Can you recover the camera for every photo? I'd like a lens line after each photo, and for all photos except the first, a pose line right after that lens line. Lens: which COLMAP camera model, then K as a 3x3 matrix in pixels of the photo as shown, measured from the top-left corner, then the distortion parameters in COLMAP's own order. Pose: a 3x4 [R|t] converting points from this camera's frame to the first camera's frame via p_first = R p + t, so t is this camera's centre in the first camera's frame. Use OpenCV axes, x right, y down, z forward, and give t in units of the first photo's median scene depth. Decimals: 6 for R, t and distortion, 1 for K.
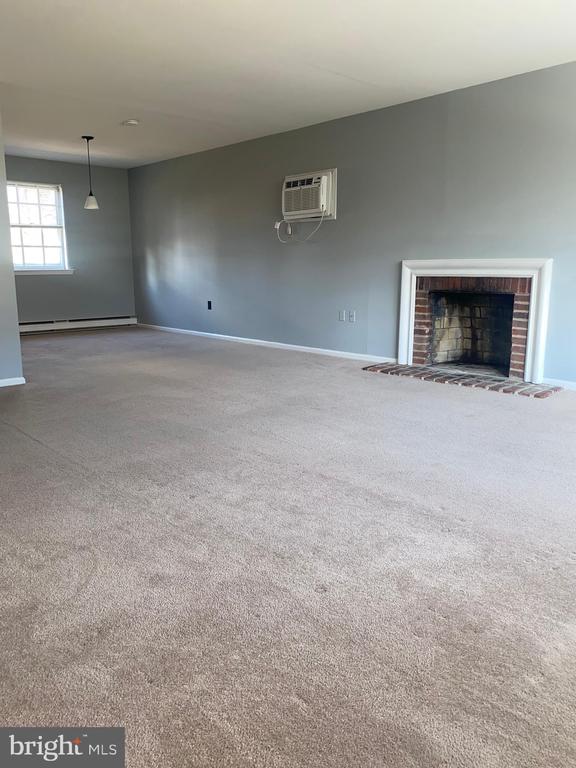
lens RADIAL K [[589.9, 0, 287.4], [0, 589.9, 386.4], [0, 0, 1]] dist [0.049756, -0.057900]
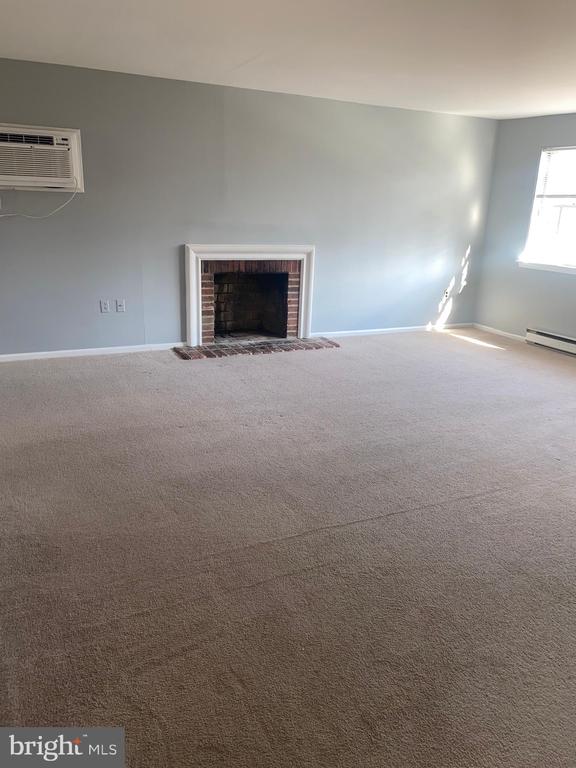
lens RADIAL K [[589.9, 0, 284.4], [0, 589.9, 385.1], [0, 0, 1]] dist [0.049756, -0.057900]
pose [[0.295341, -0.262164, 0.918719, -0.747651], [0.156495, 0.961901, 0.224178, -0.184211], [-0.942488, 0.077566, 0.325116, 0.538074]]
